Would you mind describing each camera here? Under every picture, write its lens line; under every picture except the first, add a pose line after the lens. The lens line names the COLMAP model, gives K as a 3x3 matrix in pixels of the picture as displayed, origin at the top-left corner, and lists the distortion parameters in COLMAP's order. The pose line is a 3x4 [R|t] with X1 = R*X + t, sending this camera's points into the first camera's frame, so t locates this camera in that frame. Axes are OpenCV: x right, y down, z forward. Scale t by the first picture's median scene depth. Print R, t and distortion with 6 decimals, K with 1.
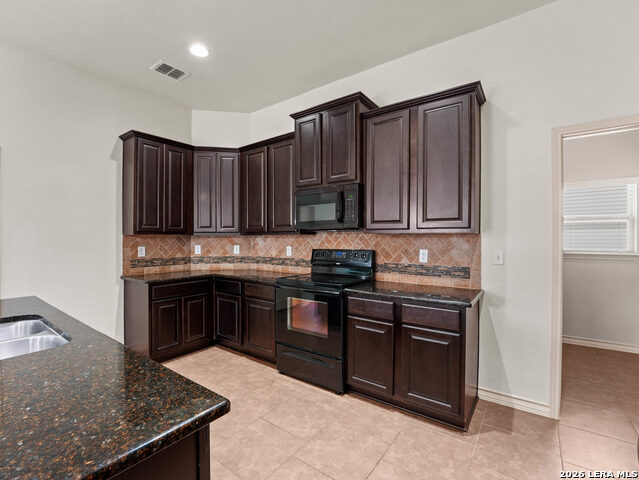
lens RADIAL K [[294.7, 0, 319.8], [0, 294.7, 239.0], [0, 0, 1]] dist [-0.004077, -0.000281]
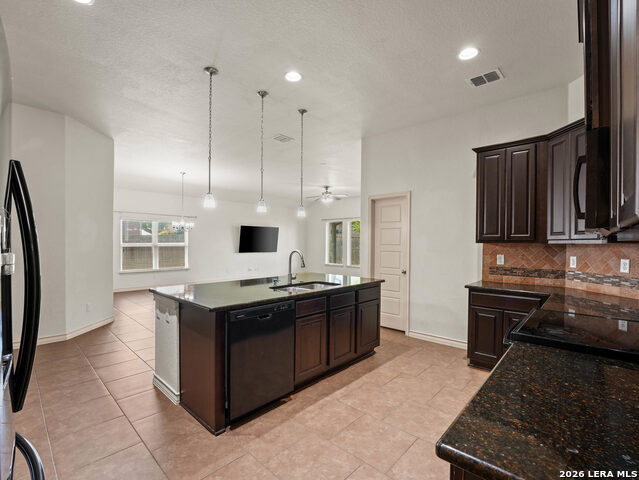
lens RADIAL K [[294.7, 0, 318.1], [0, 294.7, 245.5], [0, 0, 1]] dist [-0.004077, -0.000281]
pose [[-0.113488, 0.008453, -0.993503, 0.470734], [-0.003001, 0.999956, 0.008851, -0.013057], [0.993535, 0.003986, -0.113457, 0.478494]]
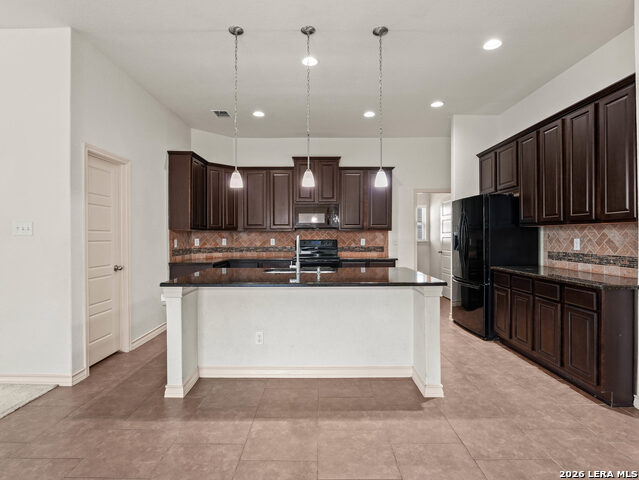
lens RADIAL K [[343.5, 0, 317.8], [0, 343.5, 235.7], [0, 0, 1]] dist [0.000934, 0.000223]
pose [[0.800650, -0.001451, 0.599130, -0.976825], [0.001738, 0.999998, 0.000100, 0.010744], [-0.599129, 0.000961, 0.800652, -0.517954]]
